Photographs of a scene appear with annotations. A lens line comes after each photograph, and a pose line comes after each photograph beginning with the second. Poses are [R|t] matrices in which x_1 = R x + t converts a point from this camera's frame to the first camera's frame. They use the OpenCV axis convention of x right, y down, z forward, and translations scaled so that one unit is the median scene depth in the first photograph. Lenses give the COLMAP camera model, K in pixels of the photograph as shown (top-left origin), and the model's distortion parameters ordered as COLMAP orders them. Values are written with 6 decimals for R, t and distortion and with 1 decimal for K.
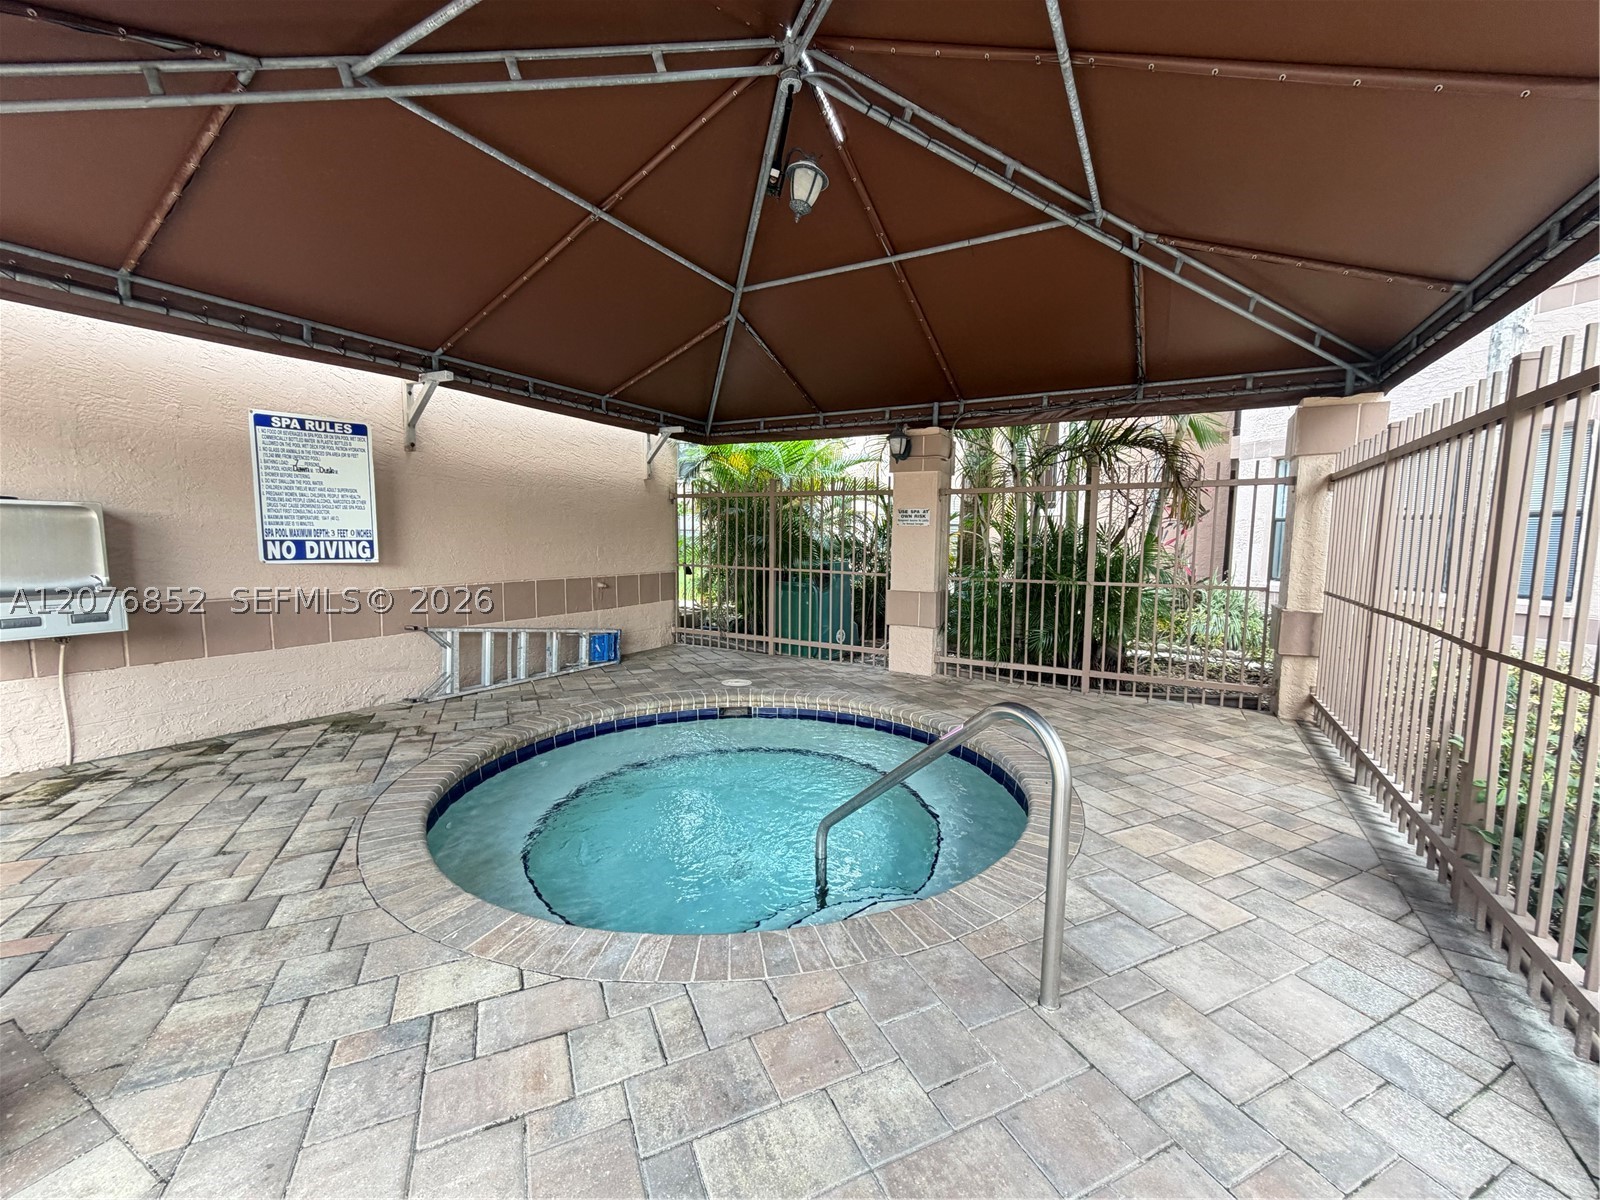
lens RADIAL K [[641.0, 0, 804.3], [0, 641.0, 596.8], [0, 0, 1]] dist [0.002651, 0.000170]
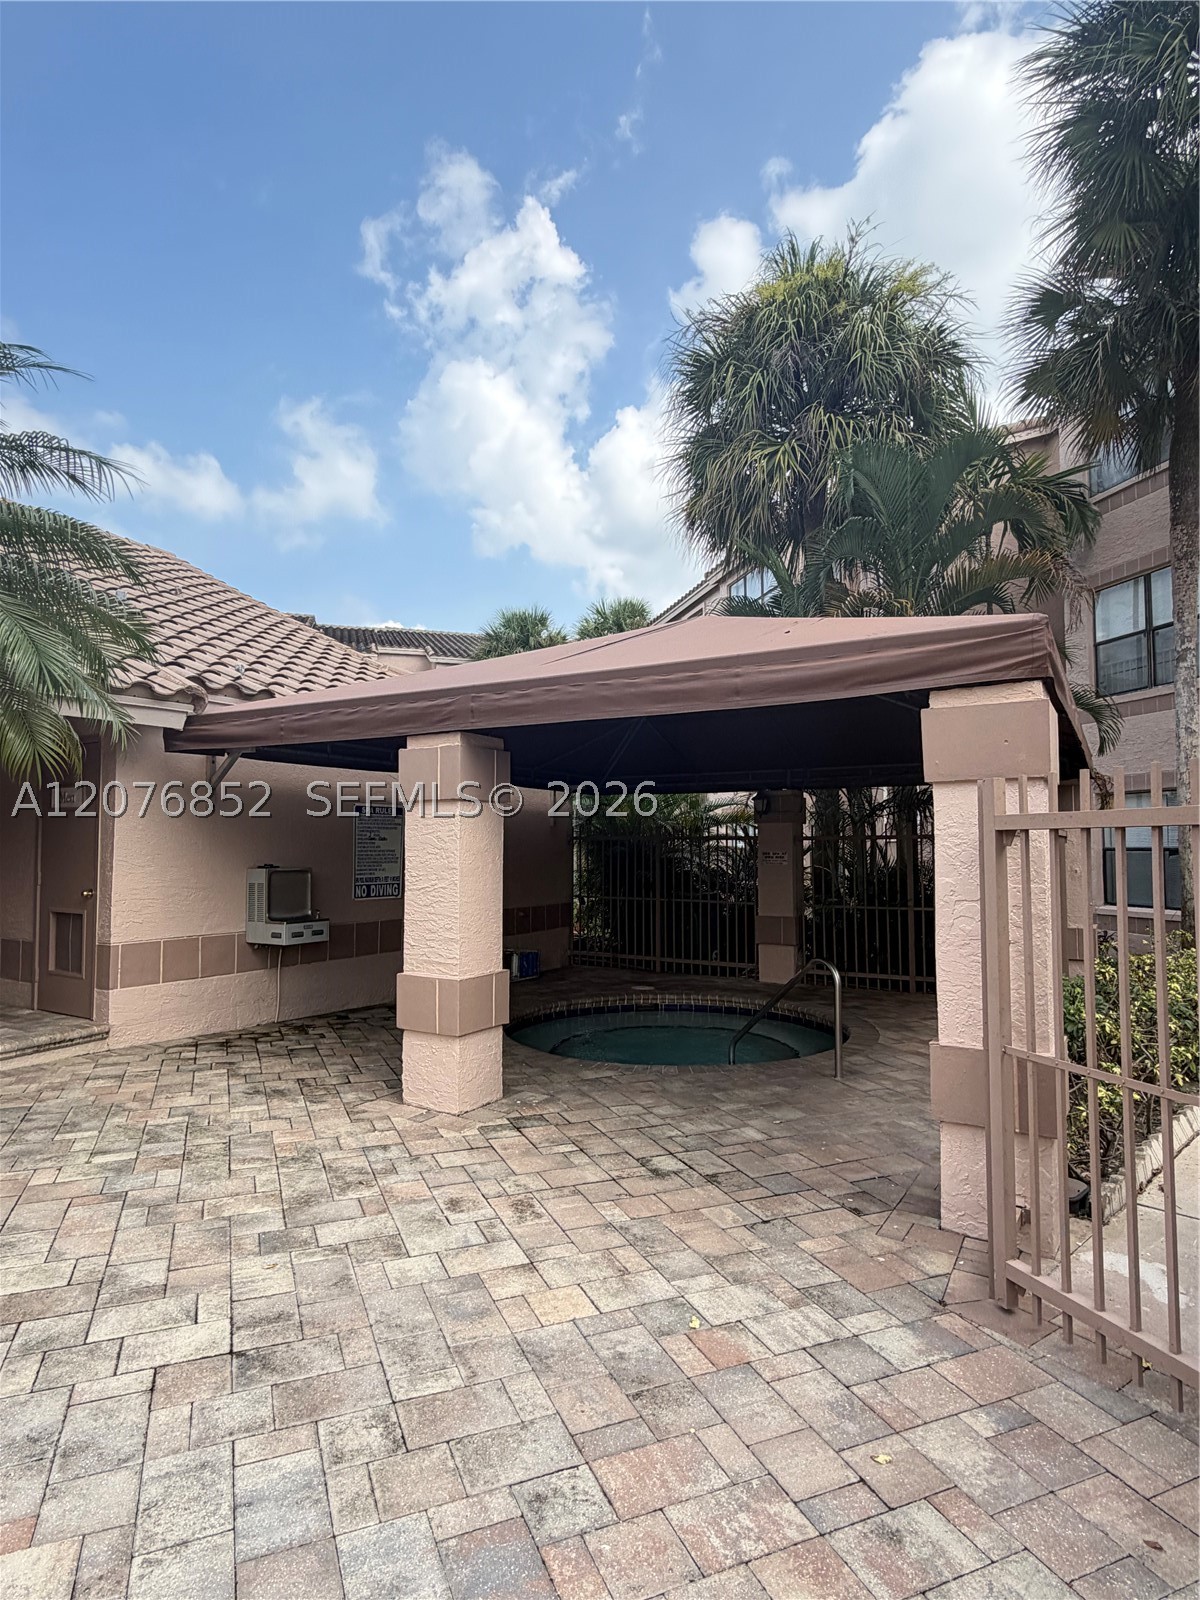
lens RADIAL K [[868.2, 0, 600.0], [0, 868.2, 800.0], [0, 0, 1]] dist [-0.001097, 0.001642]
pose [[0.999525, -0.012848, -0.028016, -0.119203], [0.008462, 0.988435, -0.151408, 0.019128], [0.029637, 0.151099, 0.988074, -0.687881]]
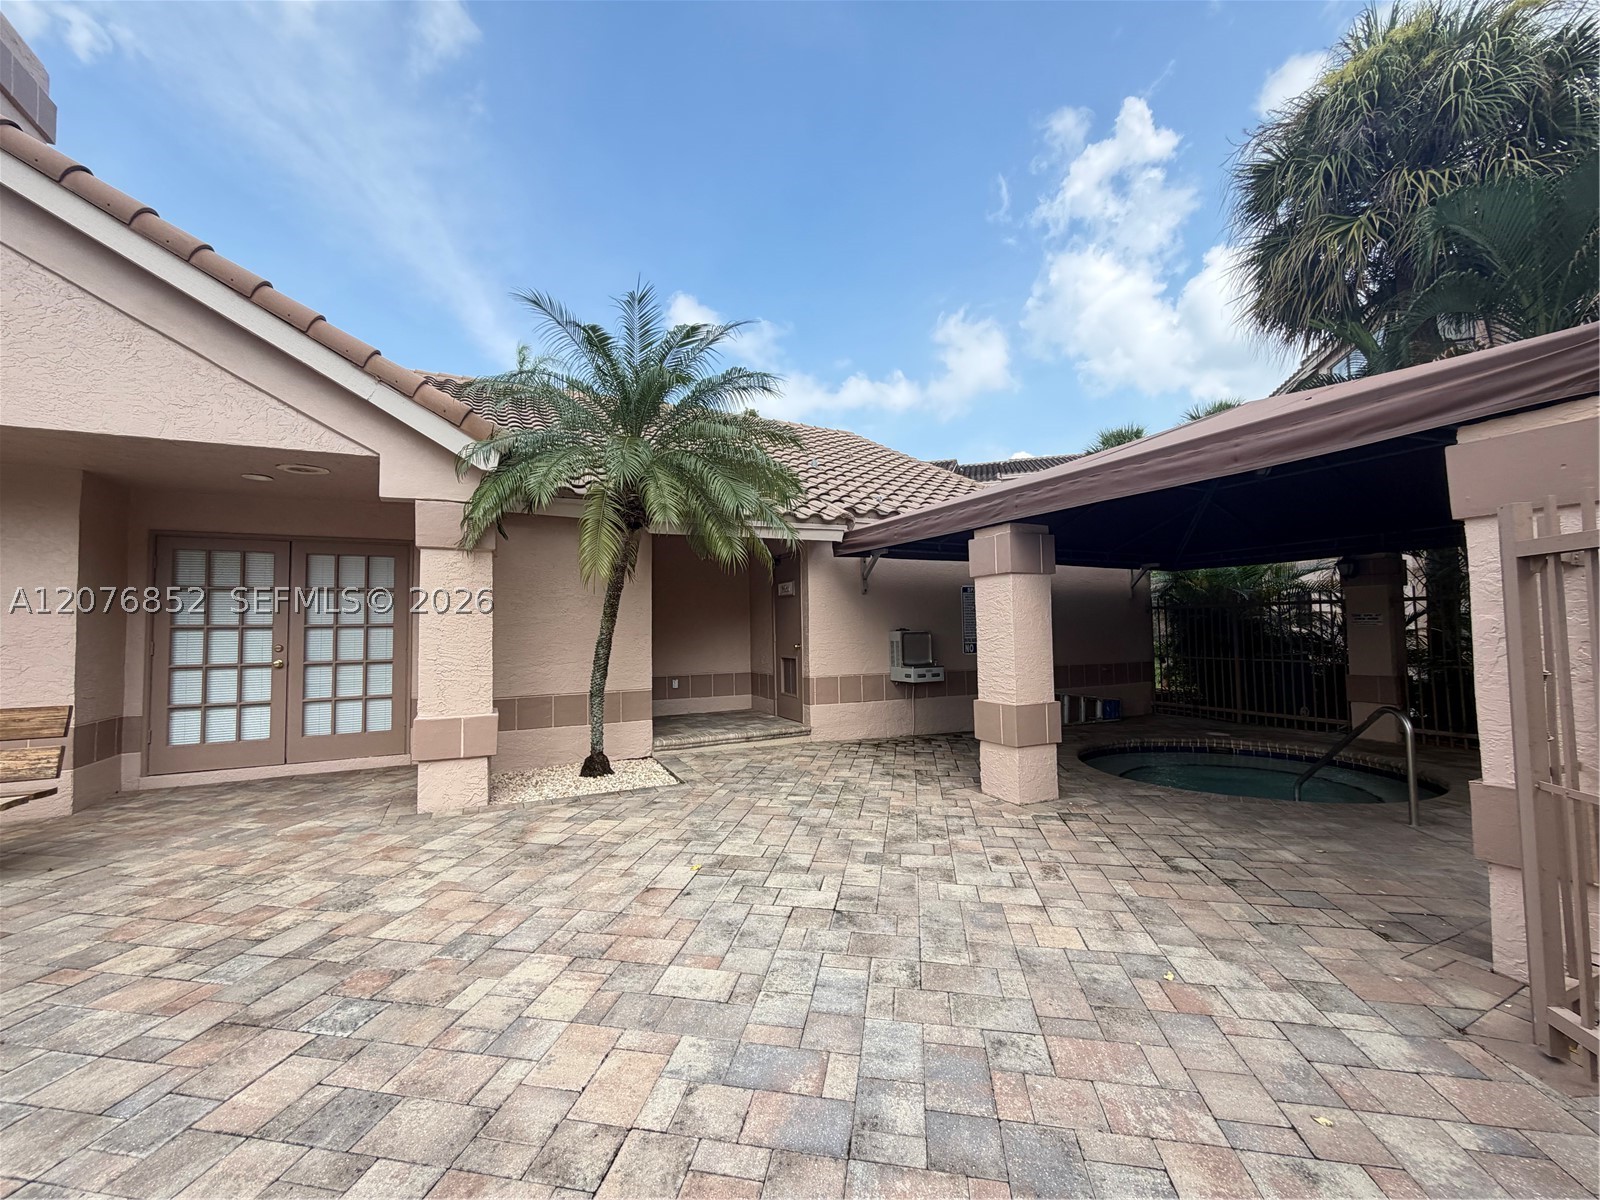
lens RADIAL K [[640.0, 0, 803.5], [0, 640.0, 599.1], [0, 0, 1]] dist [-0.000662, 0.000336]
pose [[0.822815, -0.051700, -0.565953, -0.034597], [-0.030405, 0.990422, -0.134681, 0.044344], [0.567495, 0.128025, 0.813363, -0.693281]]
